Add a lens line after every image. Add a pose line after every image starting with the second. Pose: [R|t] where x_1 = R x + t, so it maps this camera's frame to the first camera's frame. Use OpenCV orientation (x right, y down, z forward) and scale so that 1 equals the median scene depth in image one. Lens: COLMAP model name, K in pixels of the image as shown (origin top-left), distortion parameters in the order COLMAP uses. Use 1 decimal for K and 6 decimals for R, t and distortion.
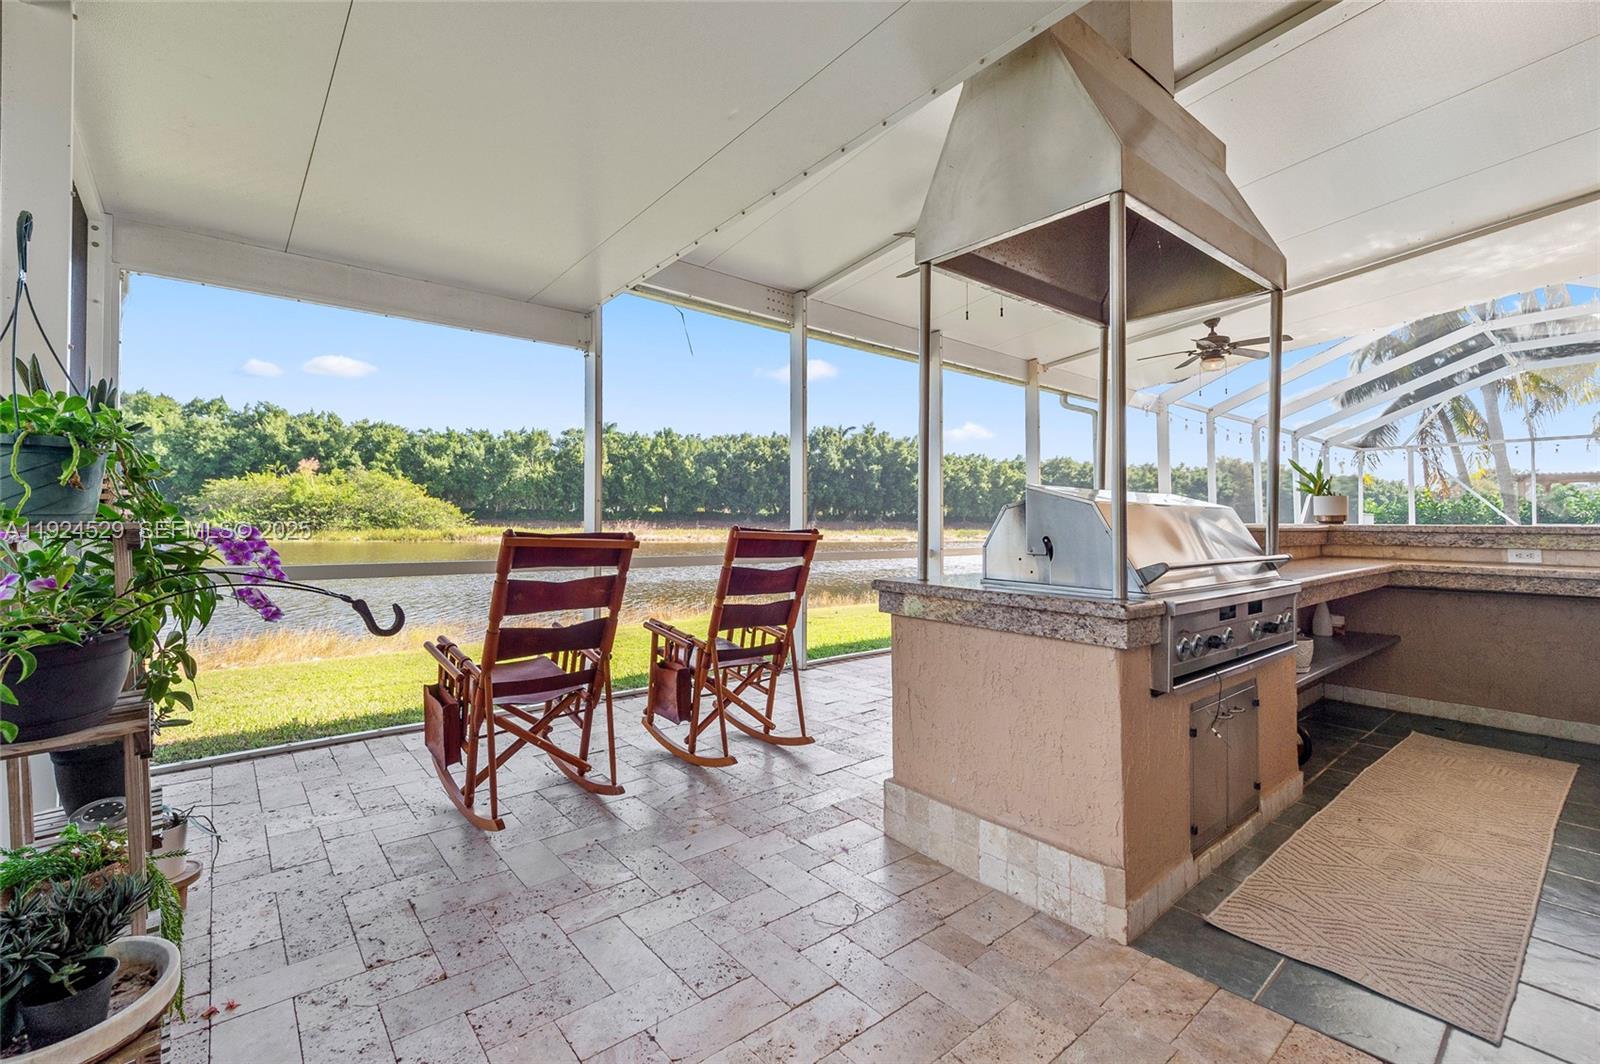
lens RADIAL K [[672.3, 0, 781.0], [0, 672.3, 532.2], [0, 0, 1]] dist [0.001940, -0.000022]
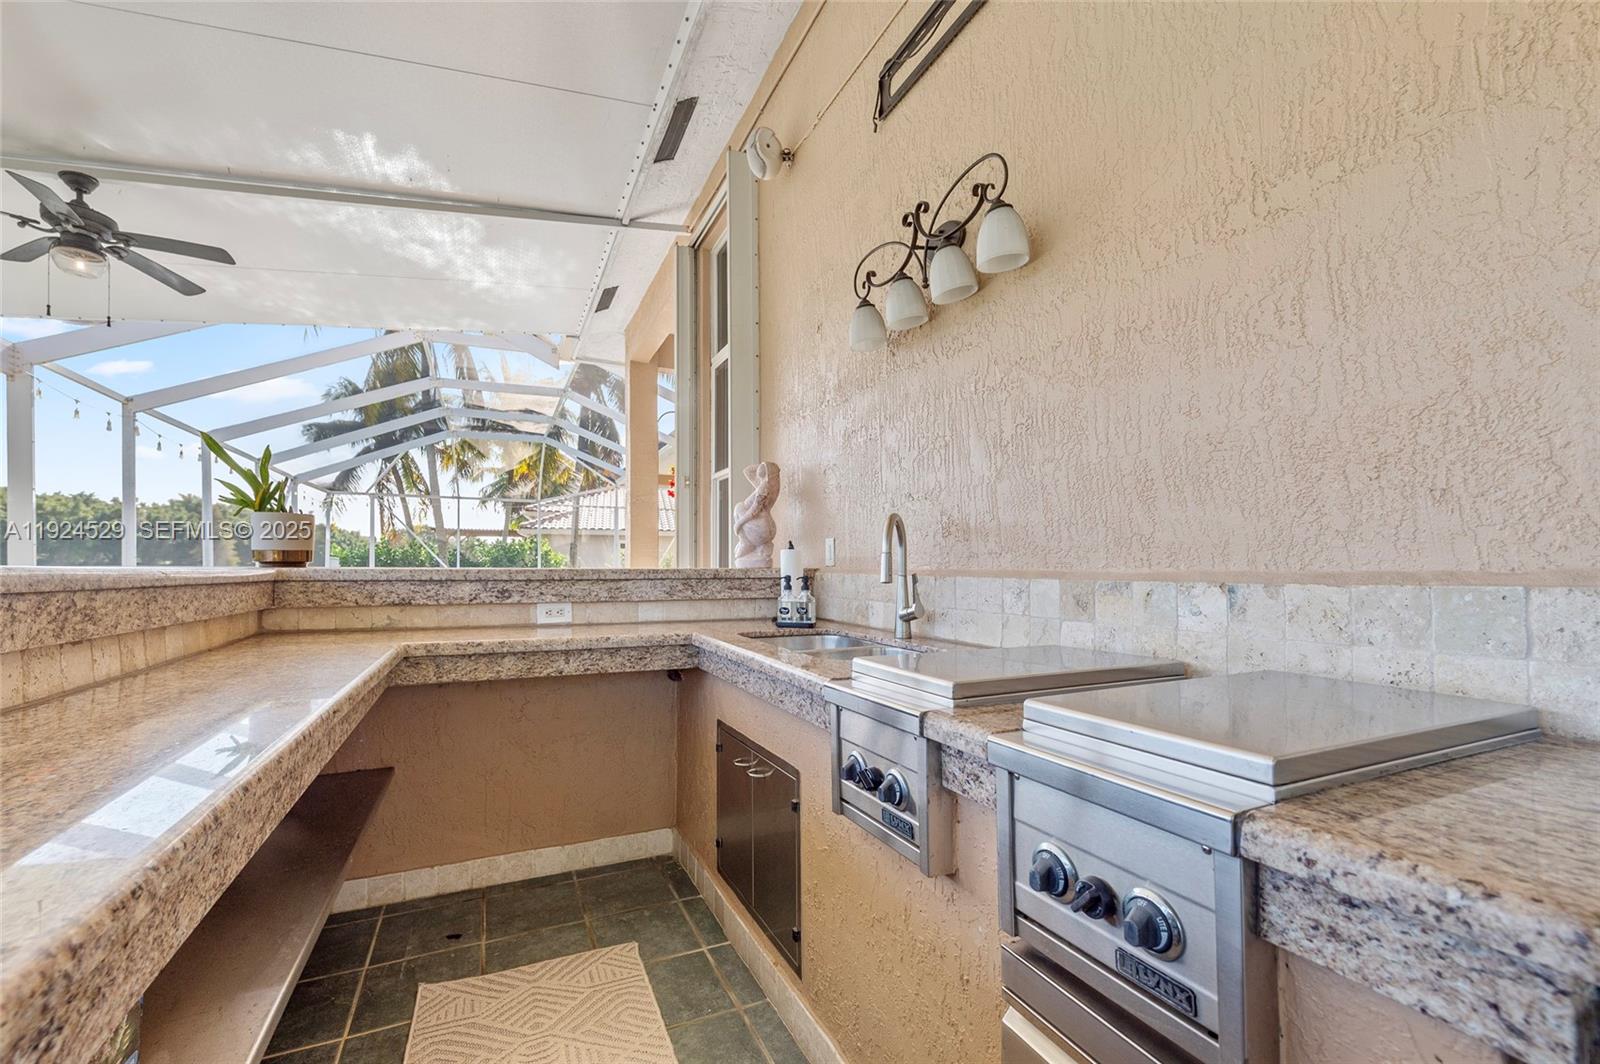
lens RADIAL K [[672.3, 0, 781.0], [0, 672.3, 532.2], [0, 0, 1]] dist [0.001940, -0.000022]
pose [[0.262638, 0.047341, 0.963732, 0.409583], [0.016069, 0.998443, -0.053426, -0.004721], [-0.964761, 0.029518, 0.261468, 0.484269]]
